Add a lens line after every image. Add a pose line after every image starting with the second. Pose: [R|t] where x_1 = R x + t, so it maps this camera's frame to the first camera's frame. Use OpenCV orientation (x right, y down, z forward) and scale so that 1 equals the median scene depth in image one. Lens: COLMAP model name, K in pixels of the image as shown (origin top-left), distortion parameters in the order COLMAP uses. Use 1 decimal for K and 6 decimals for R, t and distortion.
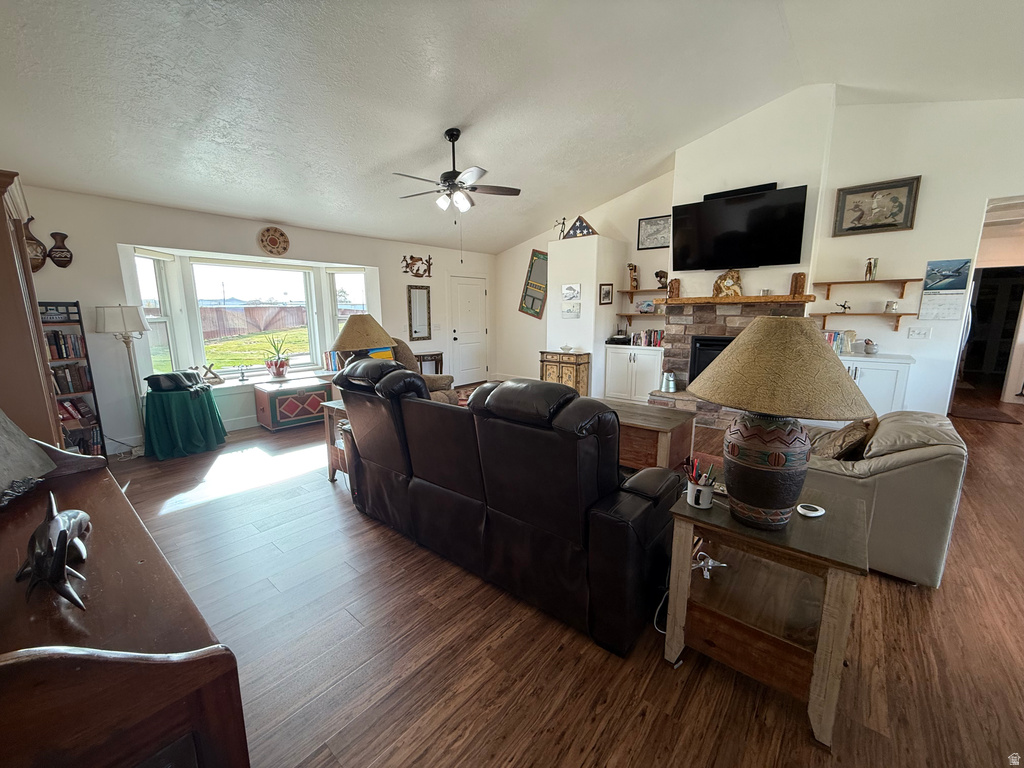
lens RADIAL K [[409.2, 0, 513.5], [0, 409.2, 380.8], [0, 0, 1]] dist [-0.001655, -0.000406]
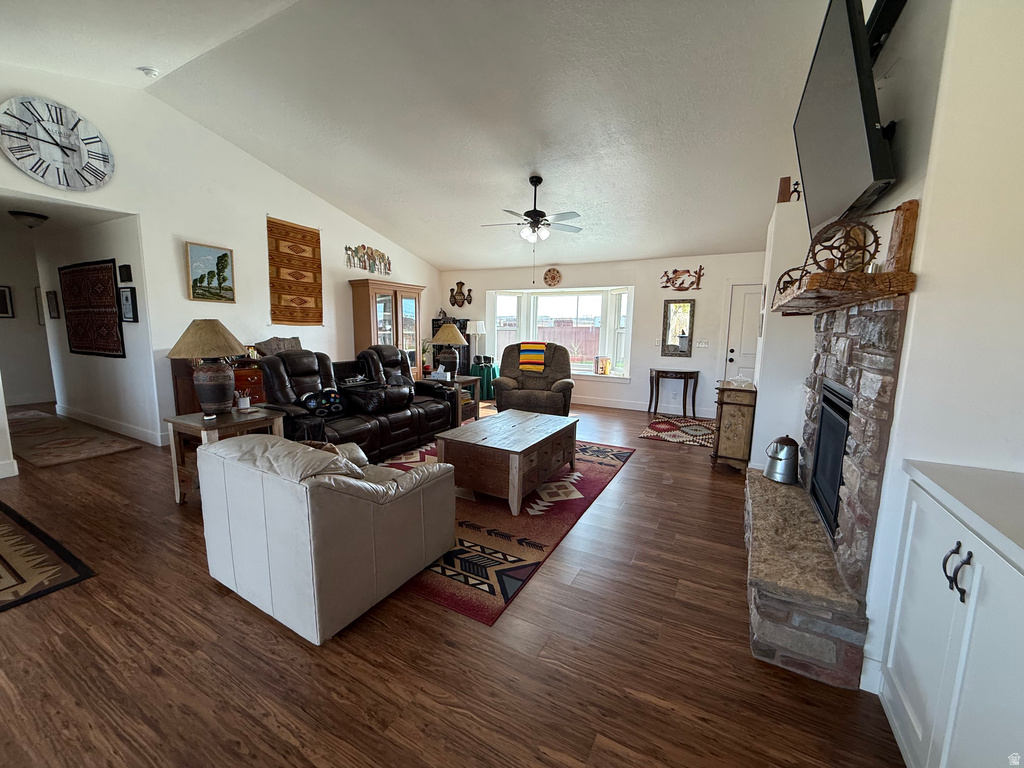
lens RADIAL K [[409.2, 0, 506.4], [0, 409.2, 383.6], [0, 0, 1]] dist [-0.001655, -0.000406]
pose [[0.186646, 0.140955, -0.972263, 0.664083], [-0.177215, 0.978250, 0.107803, -0.072730], [0.966312, 0.152178, 0.207566, 0.446457]]
